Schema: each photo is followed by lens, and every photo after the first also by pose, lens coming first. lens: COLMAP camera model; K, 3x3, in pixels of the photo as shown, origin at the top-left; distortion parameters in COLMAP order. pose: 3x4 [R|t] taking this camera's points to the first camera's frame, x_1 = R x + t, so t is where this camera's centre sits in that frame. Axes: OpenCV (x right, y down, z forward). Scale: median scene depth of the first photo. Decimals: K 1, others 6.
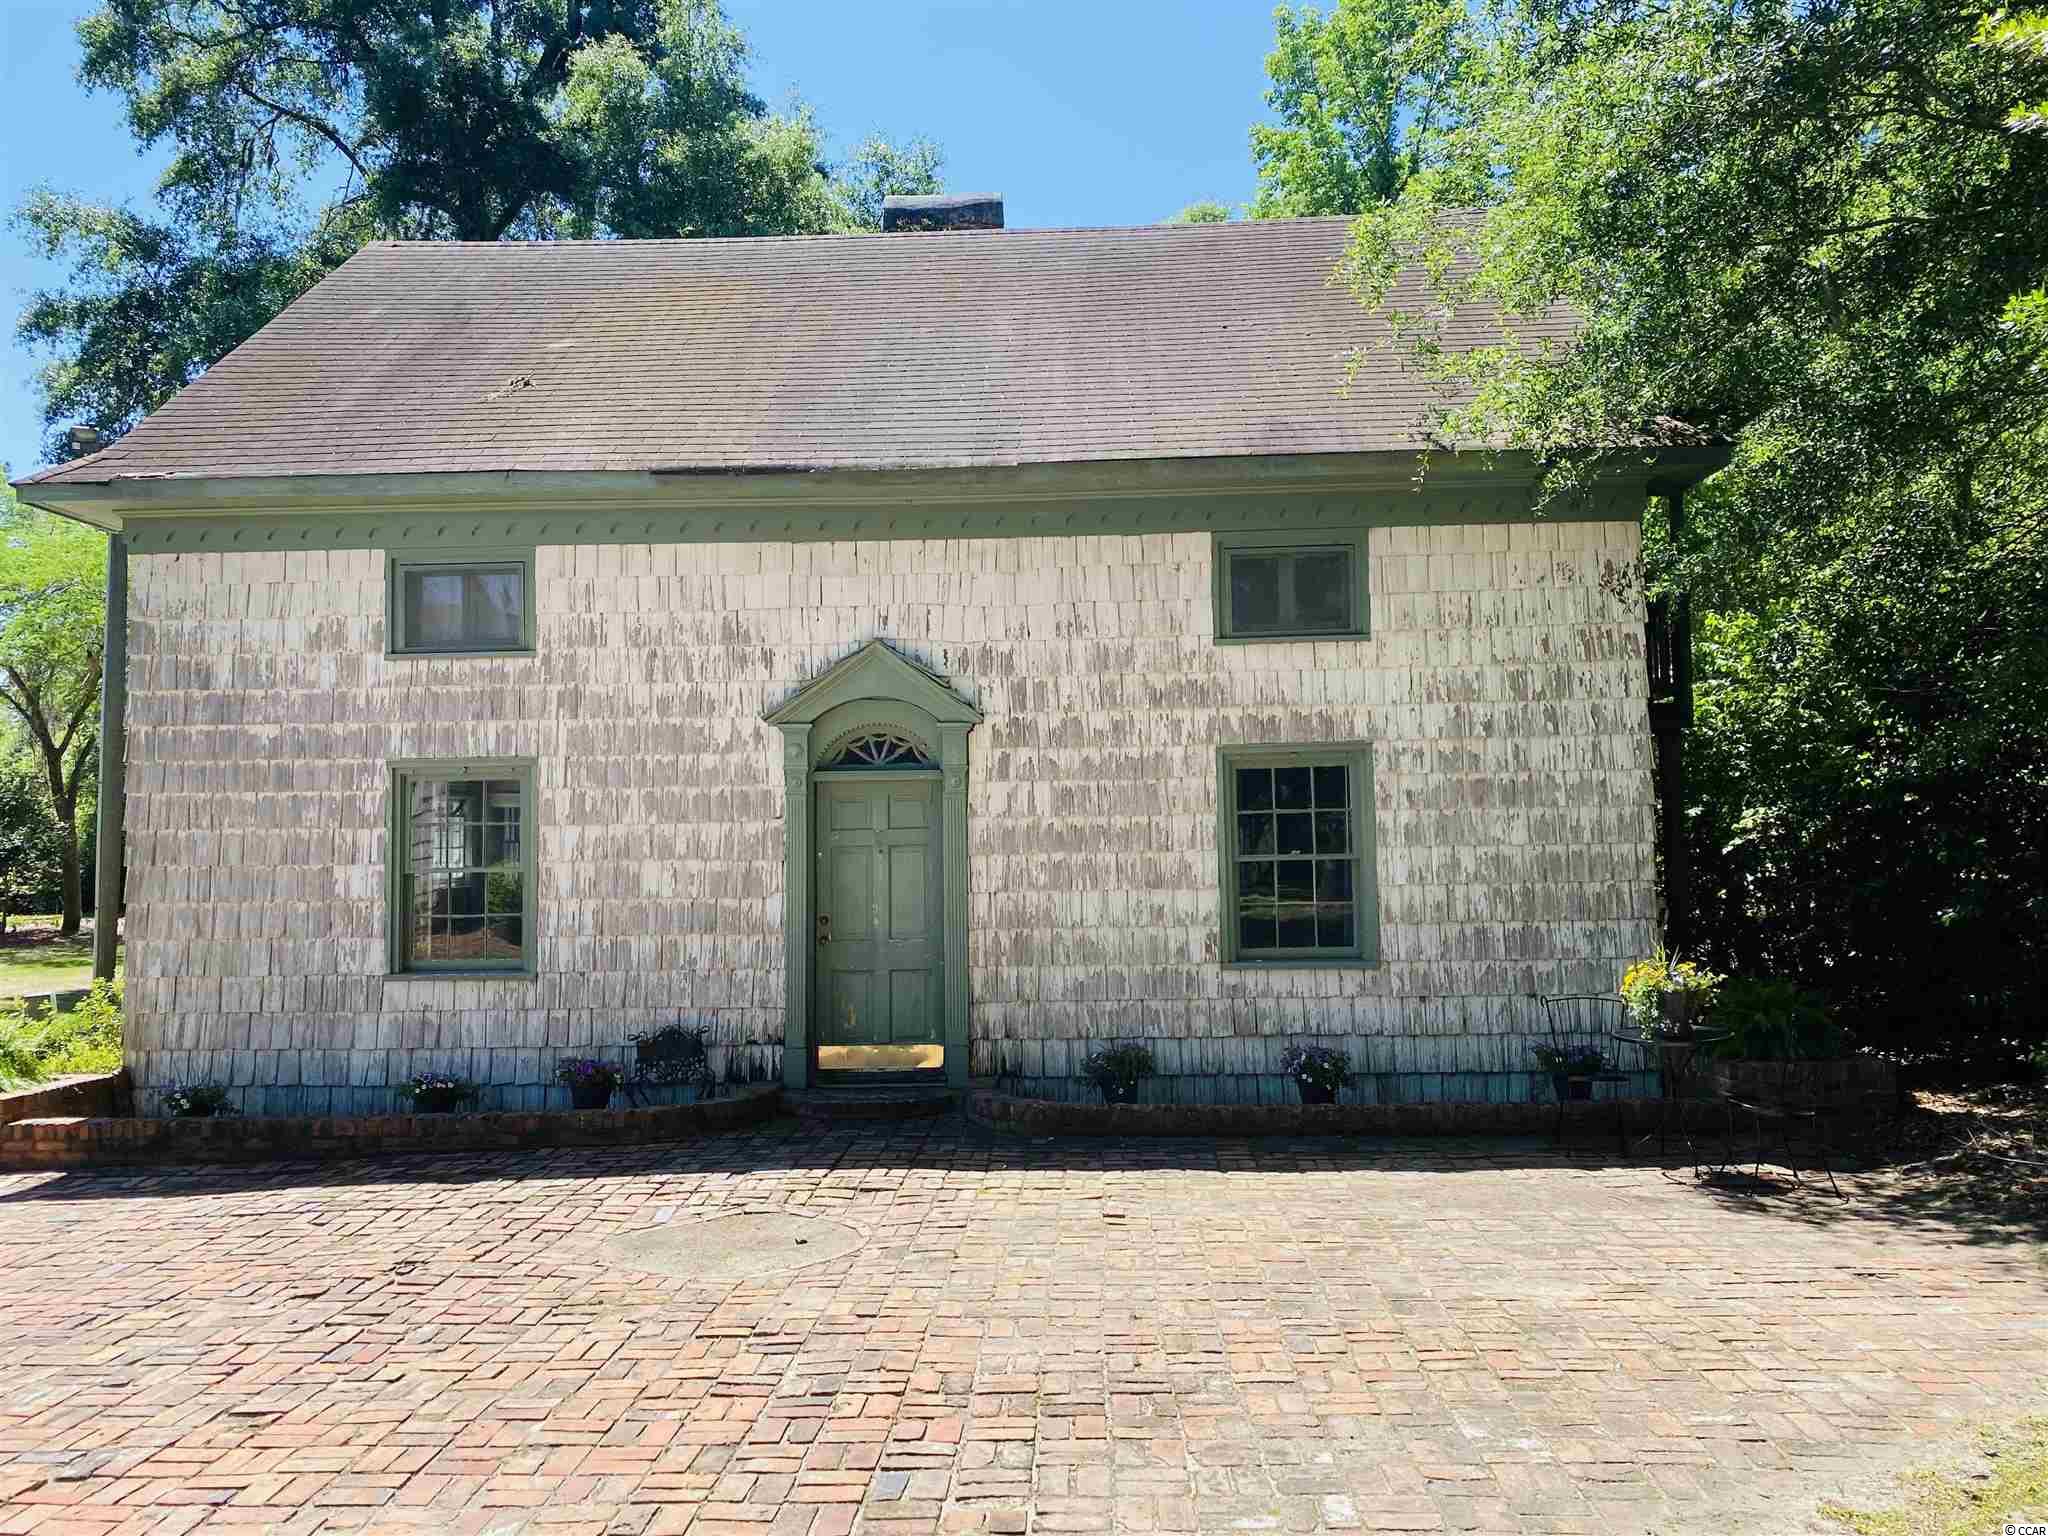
lens RADIAL K [[1549.6, 0, 1028.6], [0, 1549.6, 741.1], [0, 0, 1]] dist [0.022413, -0.022106]
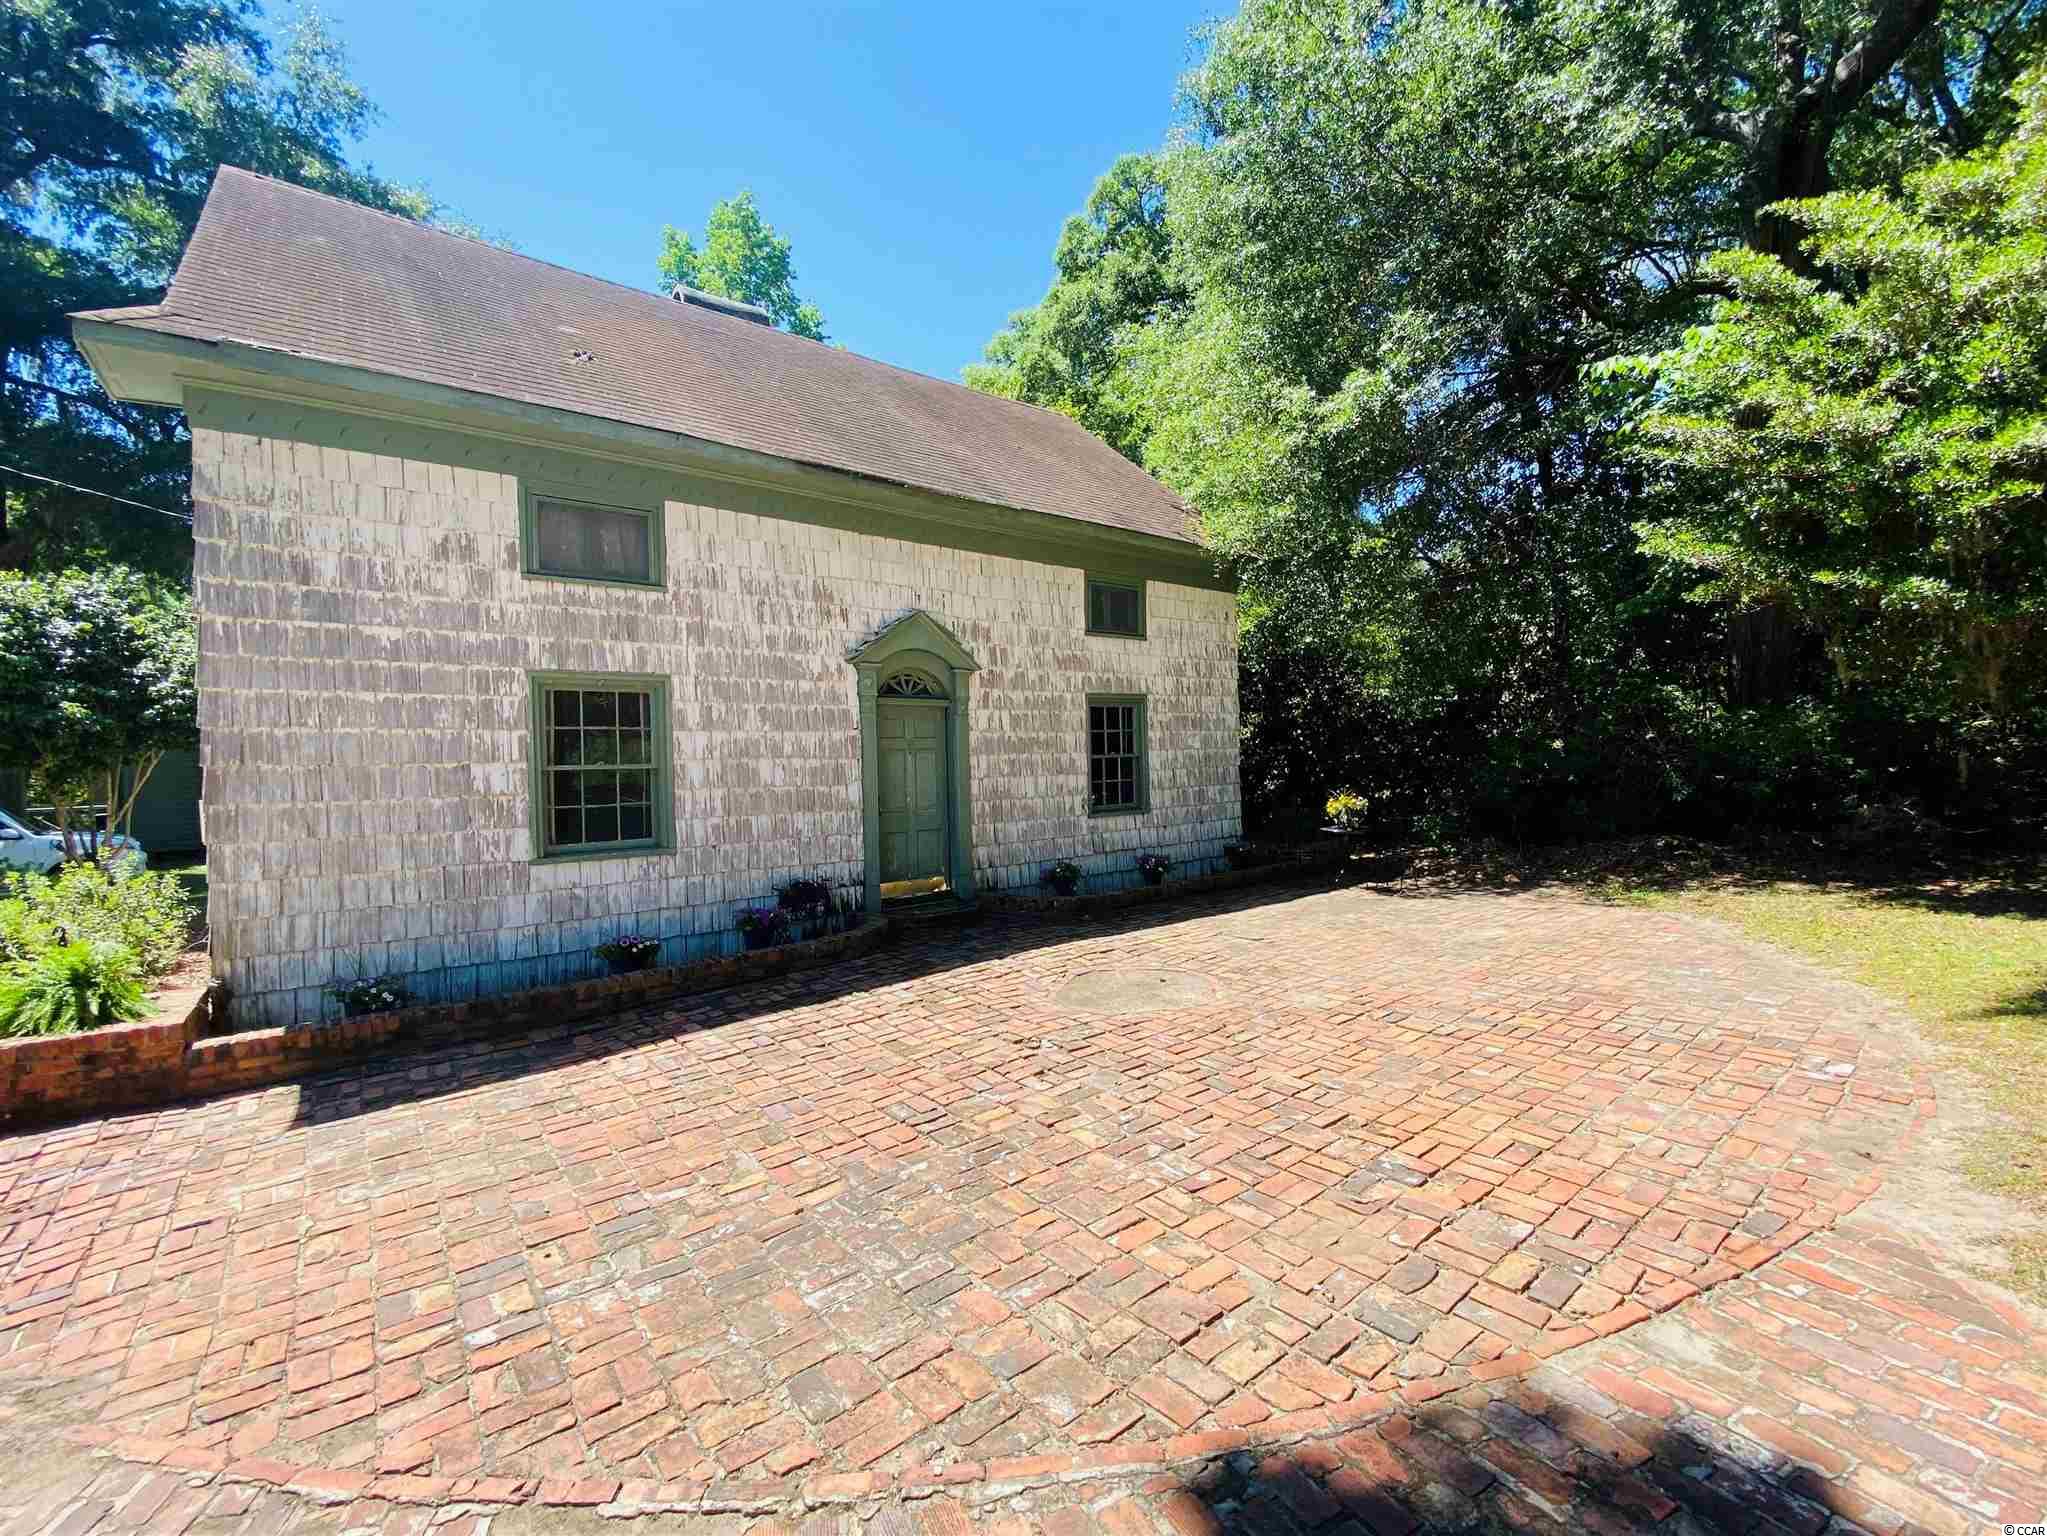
lens RADIAL K [[861.7, 0, 1066.6], [0, 861.7, 773.0], [0, 0, 1]] dist [0.001673, -0.009632]
pose [[0.745307, -0.013926, 0.666576, -0.541099], [-0.030803, 0.997995, 0.055291, 0.040708], [-0.666009, -0.061741, 0.743384, 0.280015]]
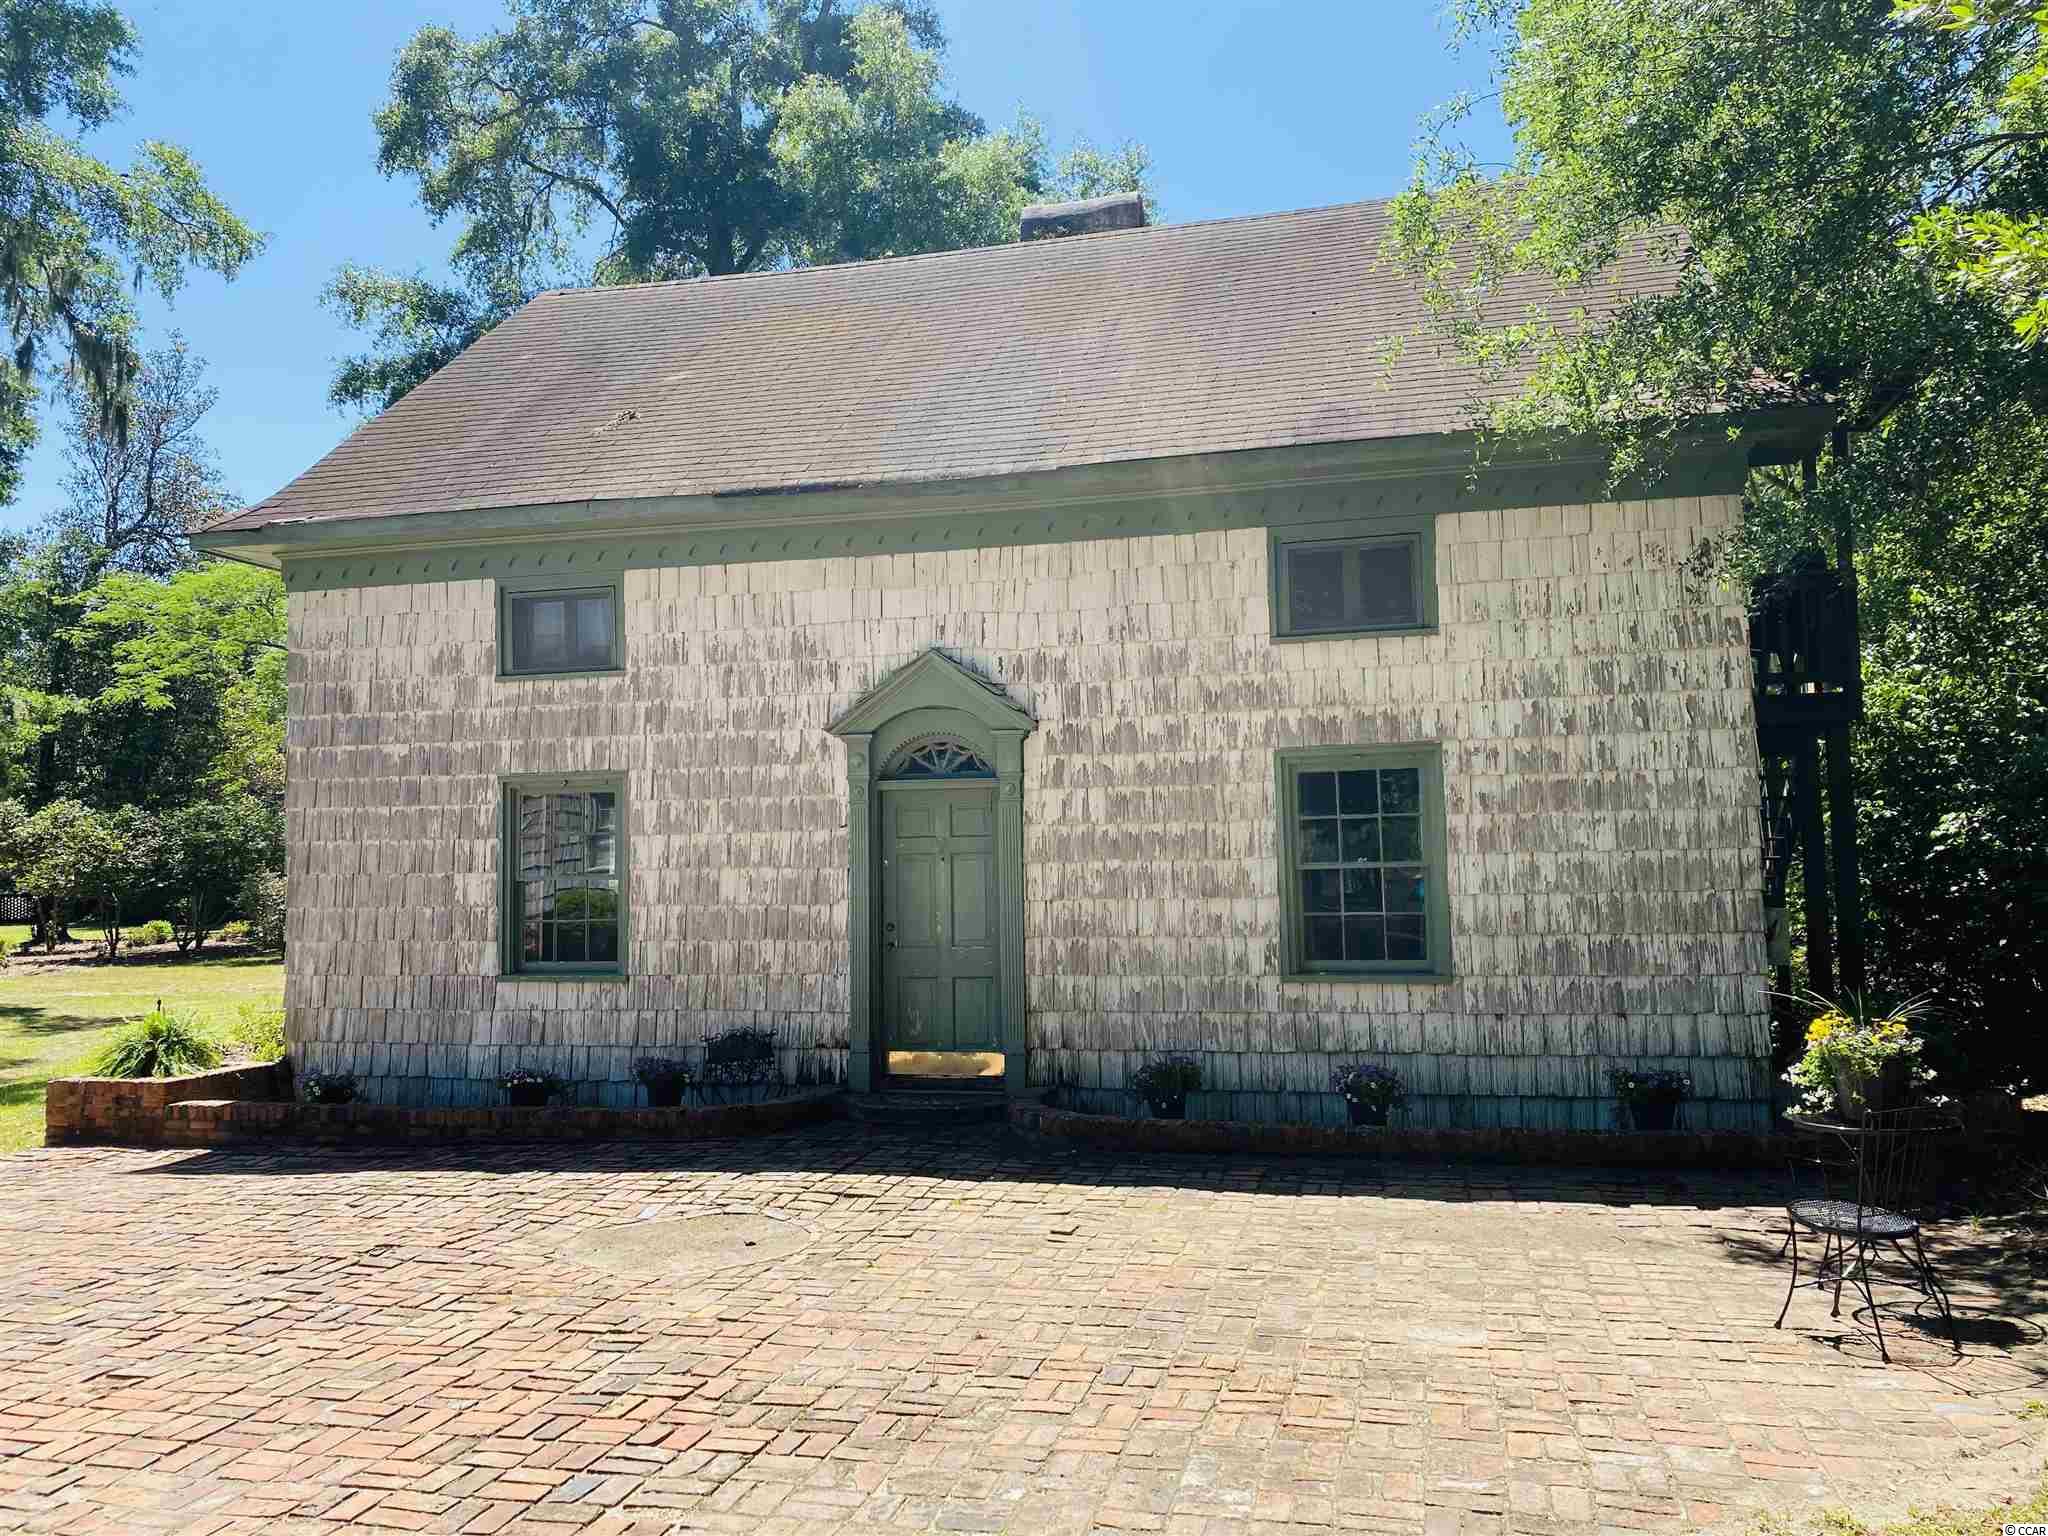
lens RADIAL K [[1549.6, 0, 1031.9], [0, 1549.6, 736.9], [0, 0, 1]] dist [0.022413, -0.022106]
pose [[0.978798, -0.018388, -0.204003, 0.168482], [0.017068, 0.999820, -0.008228, 0.000869], [0.204117, 0.004572, 0.978936, 0.026023]]
